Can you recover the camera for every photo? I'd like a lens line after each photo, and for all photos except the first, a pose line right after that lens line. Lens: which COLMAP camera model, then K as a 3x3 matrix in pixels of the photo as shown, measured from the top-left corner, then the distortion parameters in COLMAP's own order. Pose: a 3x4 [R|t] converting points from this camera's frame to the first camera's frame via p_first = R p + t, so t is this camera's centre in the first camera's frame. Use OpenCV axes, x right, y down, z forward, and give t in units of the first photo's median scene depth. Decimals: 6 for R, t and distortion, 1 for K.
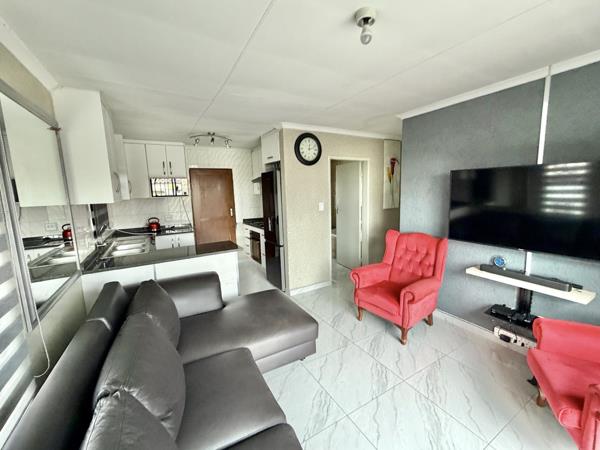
lens RADIAL K [[248.1, 0, 300.0], [0, 248.1, 225.0], [0, 0, 1]] dist [-0.000307, -0.000019]
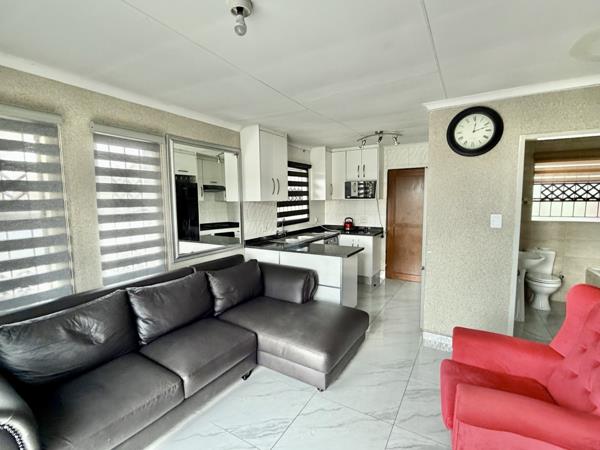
lens RADIAL K [[284.2, 0, 304.0], [0, 284.2, 226.5], [0, 0, 1]] dist [-0.000676, -0.000270]
pose [[0.495197, 0.111123, -0.861645, 0.559230], [-0.128552, 0.990241, 0.053827, -0.046795], [0.859217, 0.084112, 0.504649, 0.298654]]
